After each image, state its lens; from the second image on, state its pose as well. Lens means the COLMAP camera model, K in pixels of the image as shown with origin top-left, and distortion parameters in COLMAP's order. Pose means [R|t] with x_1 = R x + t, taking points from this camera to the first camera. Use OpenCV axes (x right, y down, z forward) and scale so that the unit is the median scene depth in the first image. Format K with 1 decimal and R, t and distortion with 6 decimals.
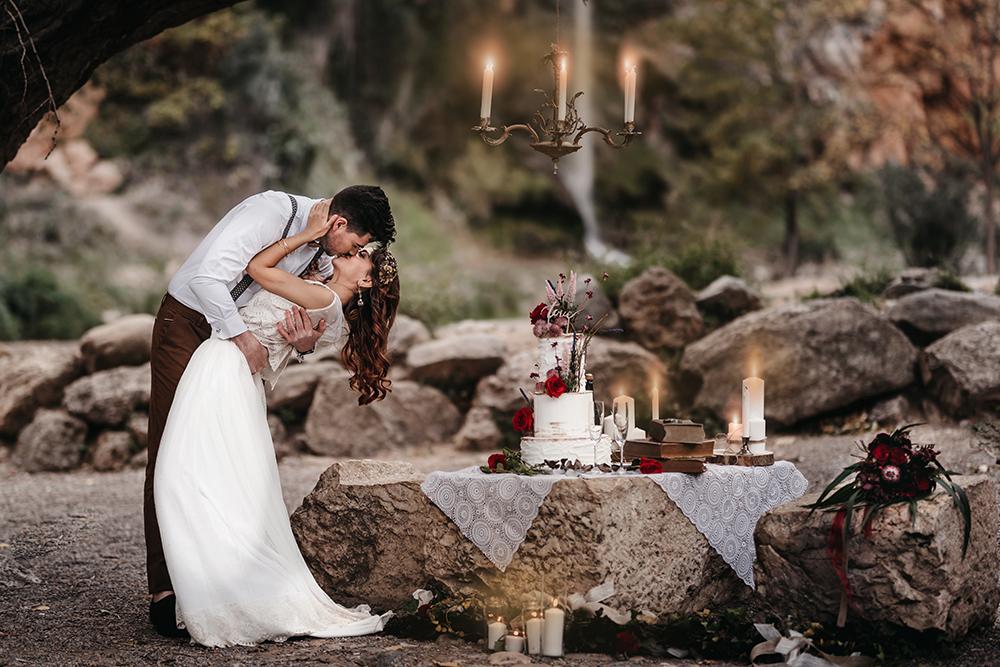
lens RADIAL K [[2544.5, 0, 510.1], [0, 2544.5, 337.8], [0, 0, 1]] dist [0.009983, 0.000000]
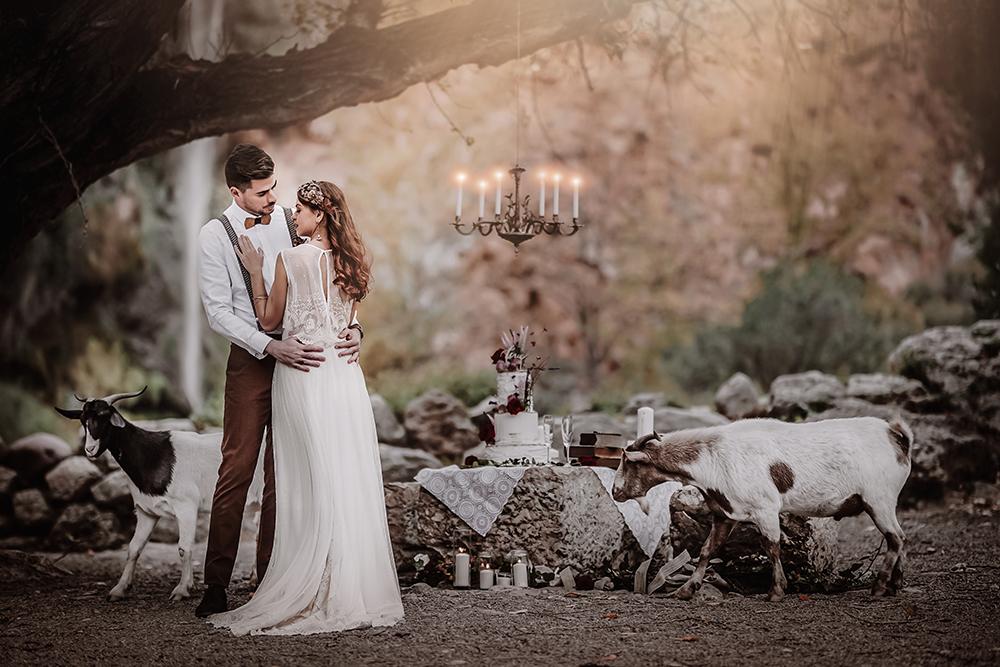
lens RADIAL K [[2544.5, 0, 496.6], [0, 2544.5, 330.8], [0, 0, 1]] dist [0.009983, 0.000000]
pose [[0.984892, 0.021327, 0.171851, -0.228695], [-0.005393, 0.995684, -0.092653, 0.105497], [-0.173085, 0.090326, 0.980756, -0.351831]]
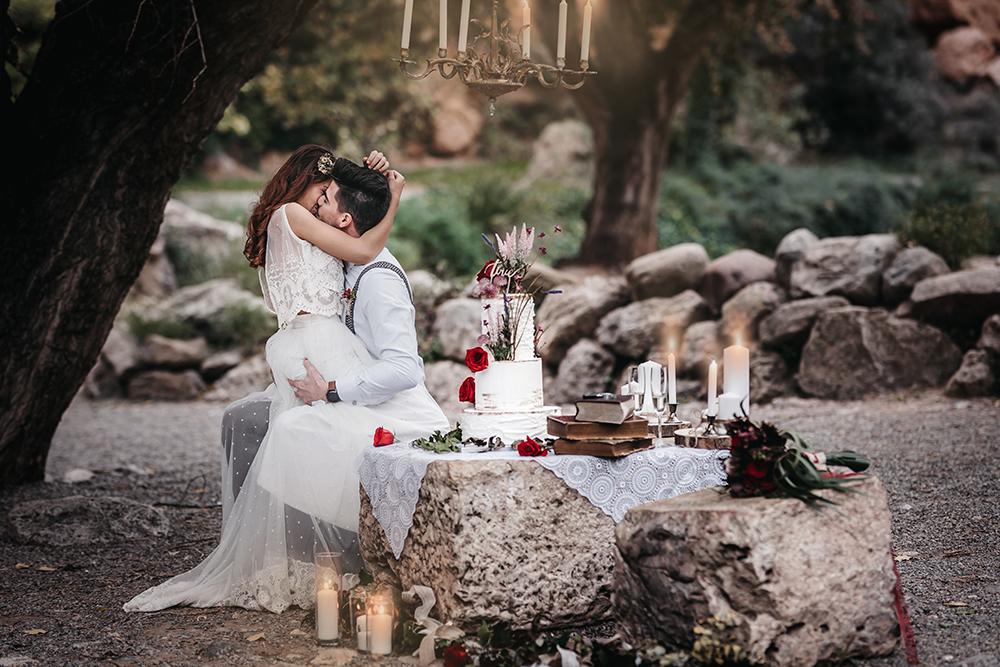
lens RADIAL K [[2544.5, 0, 496.6], [0, 2544.5, 333.2], [0, 0, 1]] dist [0.009983, 0.000000]
pose [[0.907235, 0.016935, -0.420283, 0.396646], [-0.001531, 0.999316, 0.036960, -0.021129], [0.420622, -0.032888, 0.906640, 0.190721]]
